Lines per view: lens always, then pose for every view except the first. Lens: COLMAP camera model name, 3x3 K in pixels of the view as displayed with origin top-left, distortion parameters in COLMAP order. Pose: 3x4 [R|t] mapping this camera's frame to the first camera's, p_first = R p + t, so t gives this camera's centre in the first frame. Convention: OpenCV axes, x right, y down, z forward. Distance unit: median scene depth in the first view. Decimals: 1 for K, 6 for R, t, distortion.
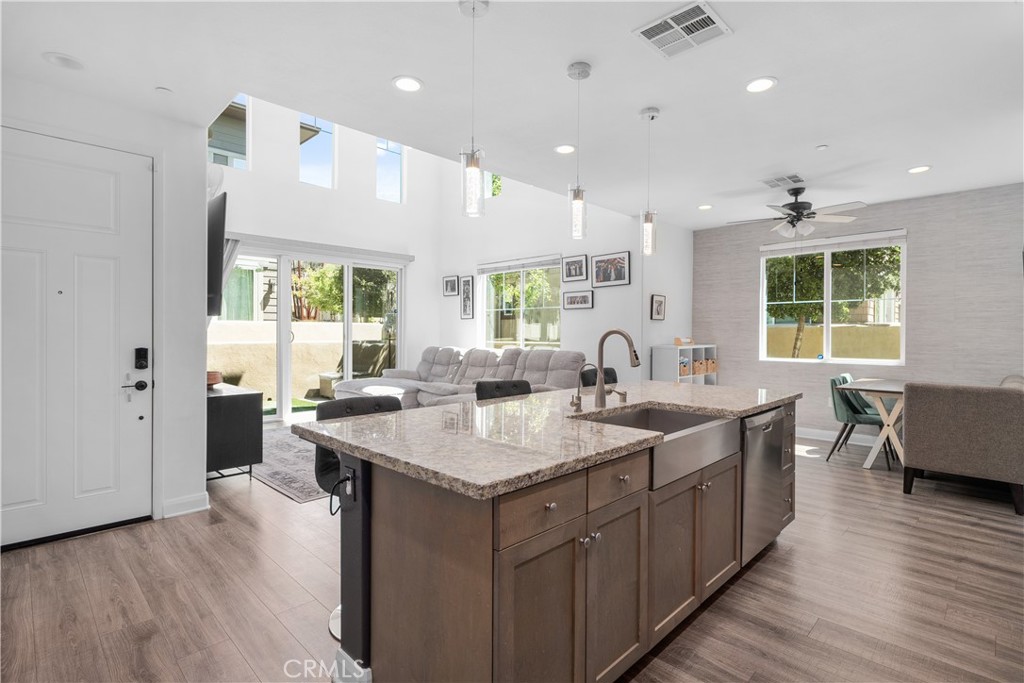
lens RADIAL K [[500.2, 0, 532.3], [0, 500.2, 346.9], [0, 0, 1]] dist [0.006520, 0.000957]
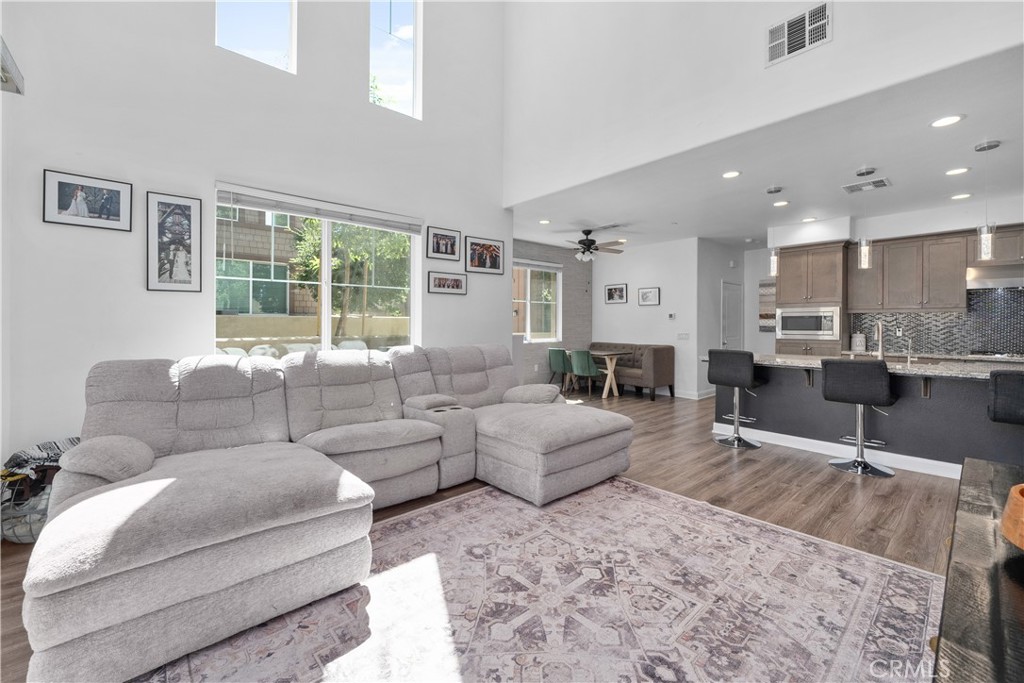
lens RADIAL K [[414.4, 0, 505.9], [0, 414.4, 332.5], [0, 0, 1]] dist [-0.002187, 0.000995]
pose [[0.081288, -0.023170, 0.996421, -0.596446], [0.031670, 0.999285, 0.020653, -0.024607], [-0.996187, 0.029878, 0.081963, 0.872679]]
